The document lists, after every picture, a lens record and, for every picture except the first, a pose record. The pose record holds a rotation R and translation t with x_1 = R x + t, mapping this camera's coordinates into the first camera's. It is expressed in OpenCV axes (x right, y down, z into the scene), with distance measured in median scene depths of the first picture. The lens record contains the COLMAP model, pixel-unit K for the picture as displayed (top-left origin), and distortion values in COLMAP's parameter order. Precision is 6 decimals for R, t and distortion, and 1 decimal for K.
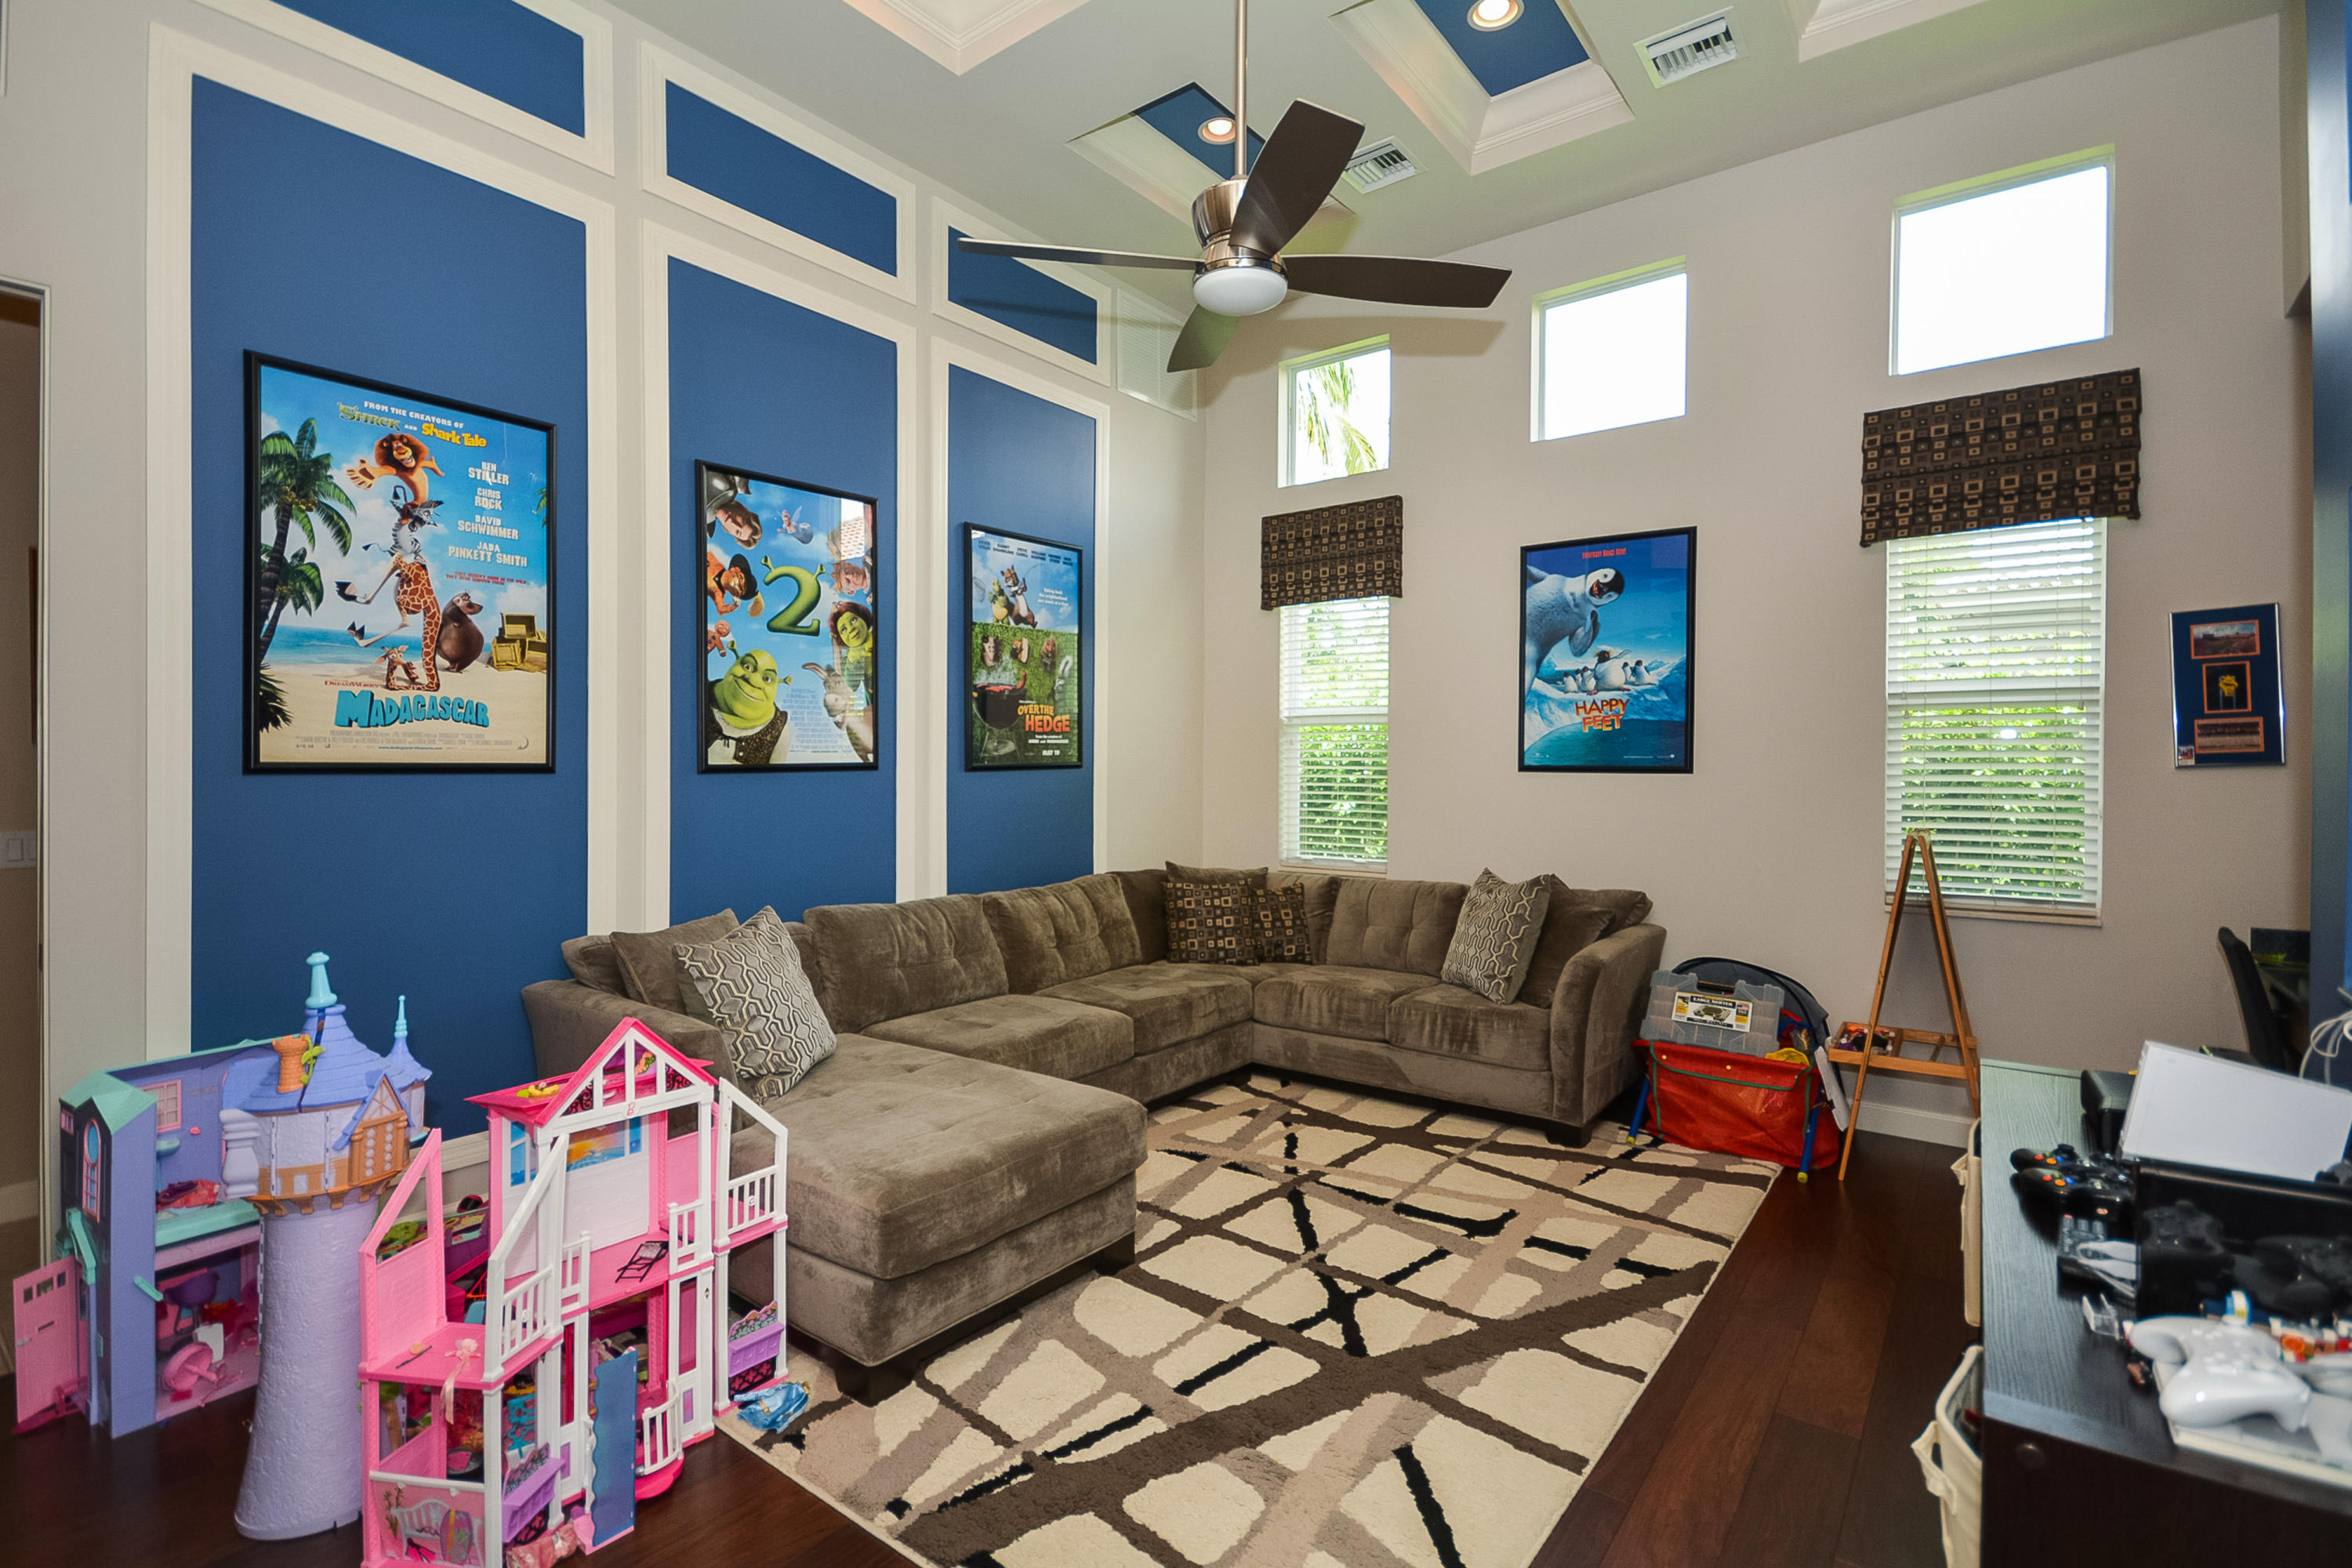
lens RADIAL K [[1115.0, 0, 1149.0], [0, 1115.0, 752.9], [0, 0, 1]] dist [0.027974, 0.000615]
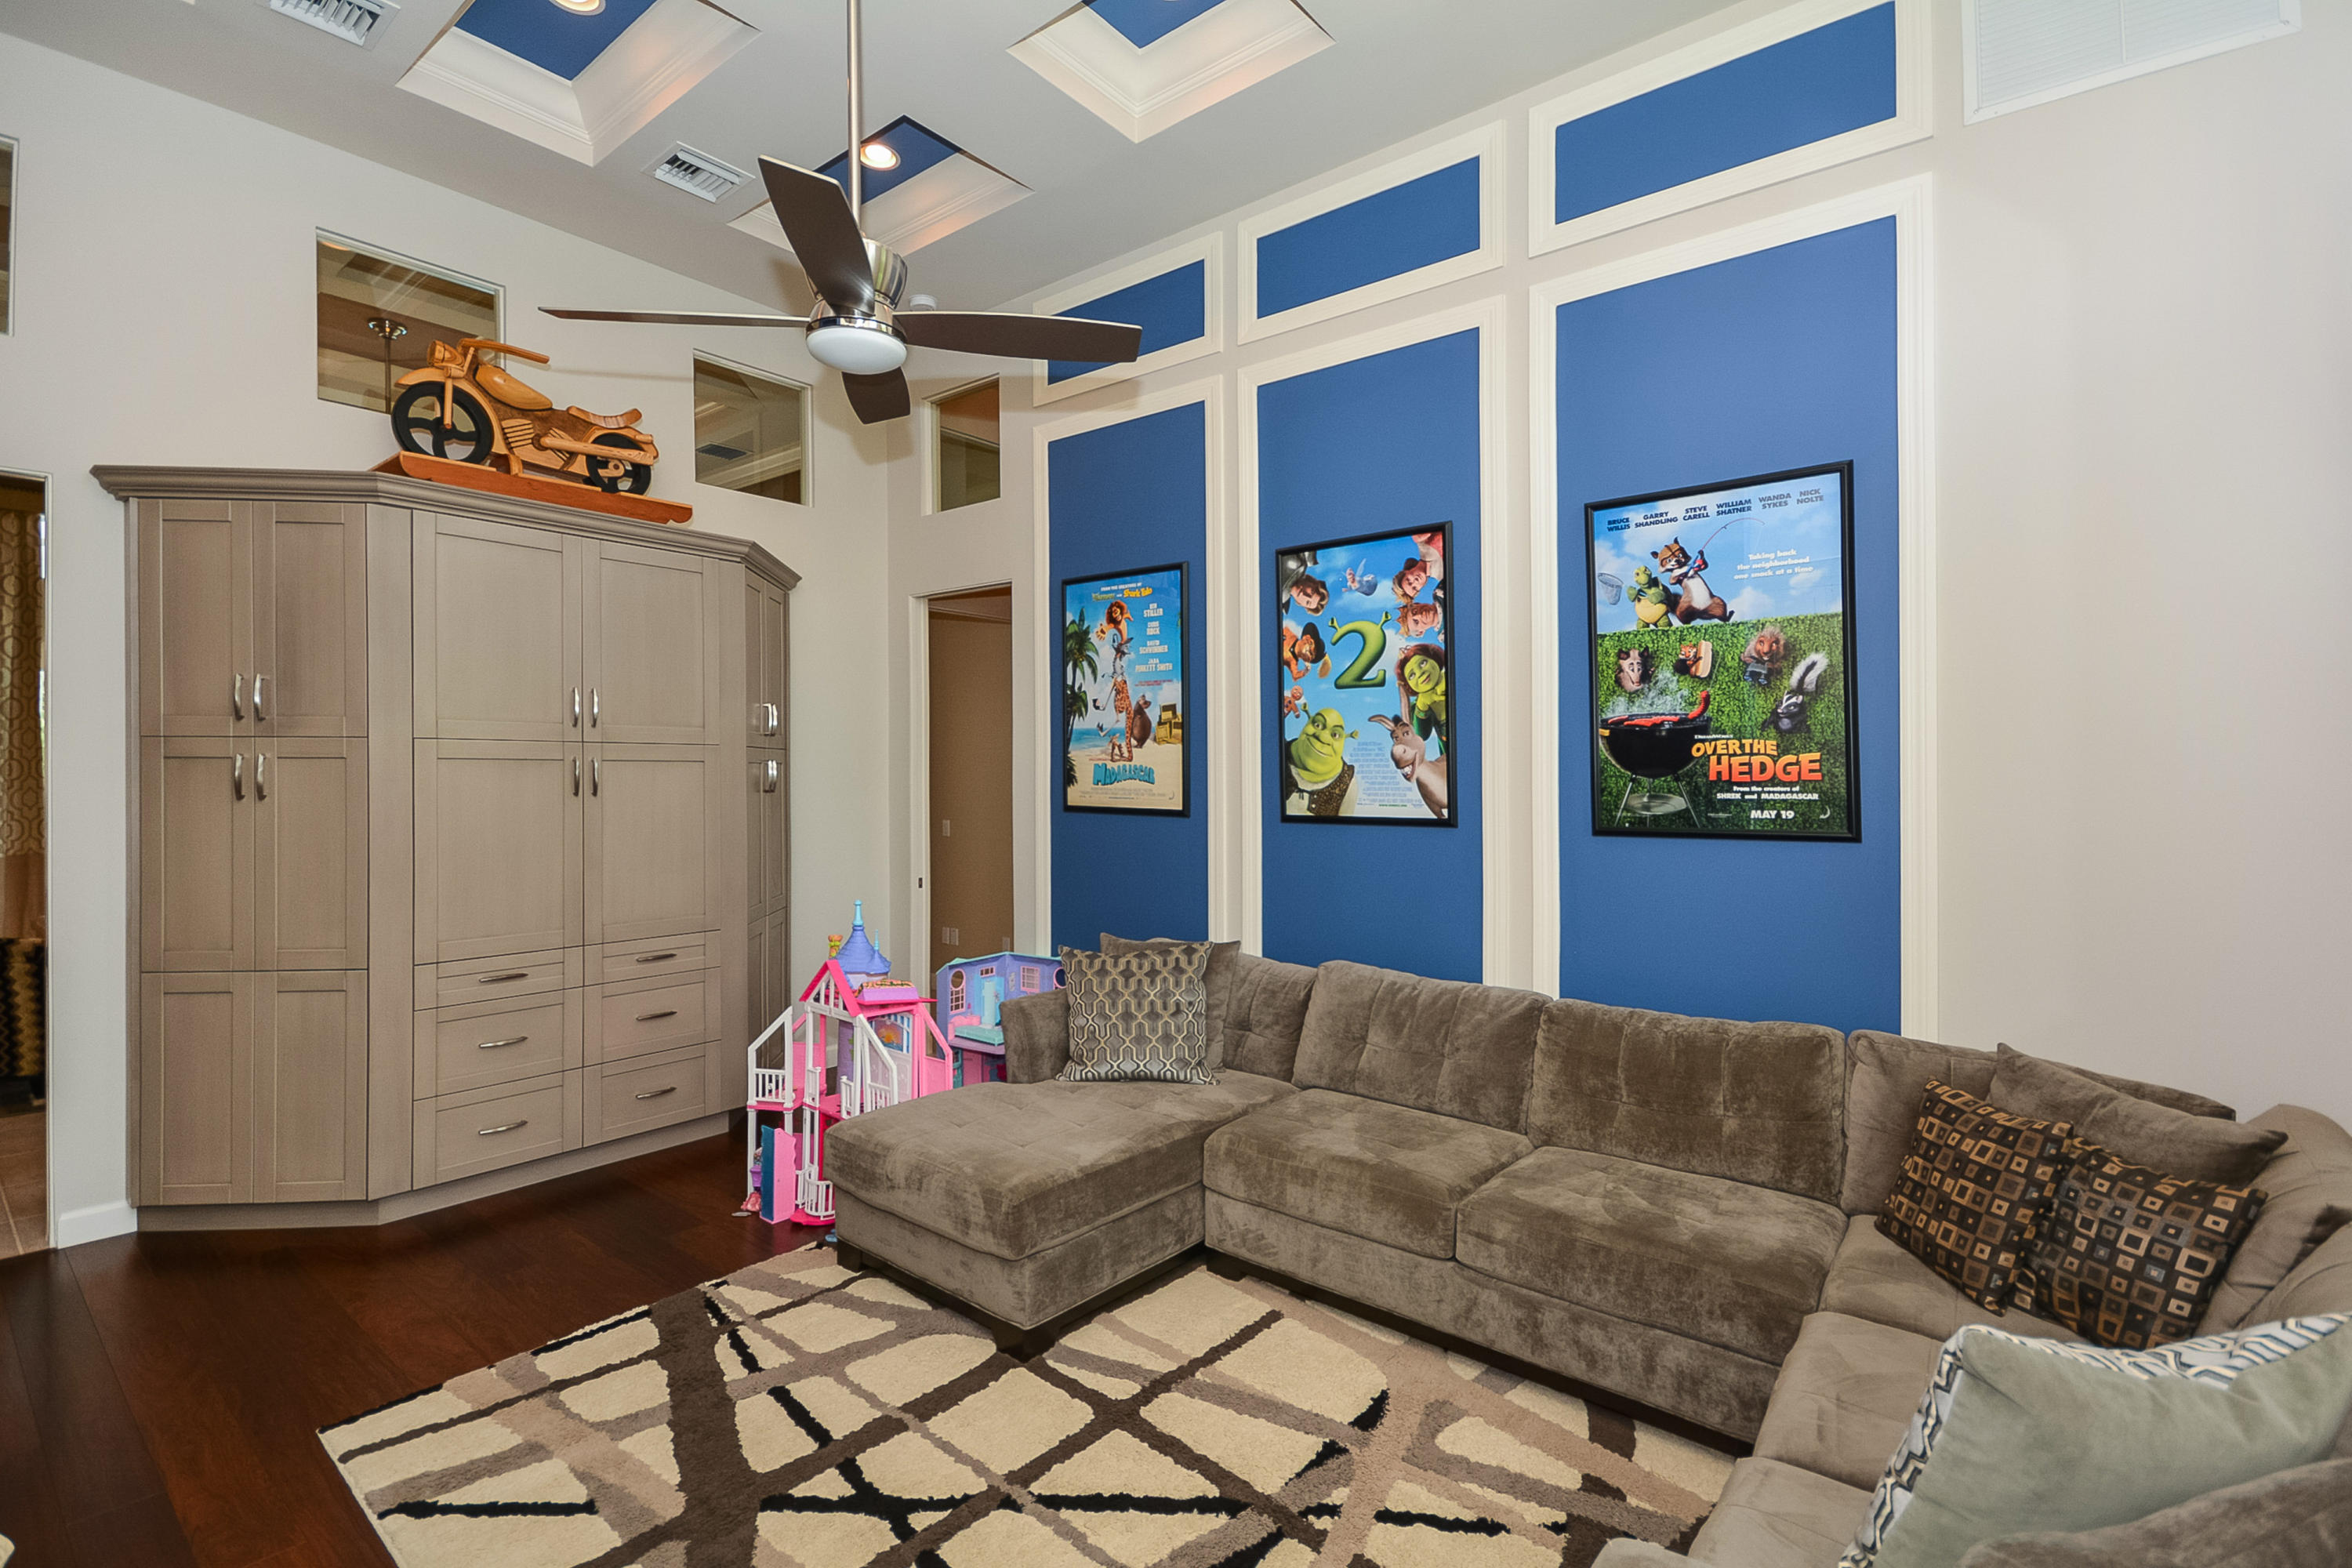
lens RADIAL K [[1071.8, 0, 1177.8], [0, 1071.8, 793.3], [0, 0, 1]] dist [0.011156, -0.011992]
pose [[-0.015256, 0.018570, -0.999711, 0.682570], [0.001928, 0.999826, 0.018542, -0.031271], [0.999882, -0.001644, -0.015289, 0.889862]]
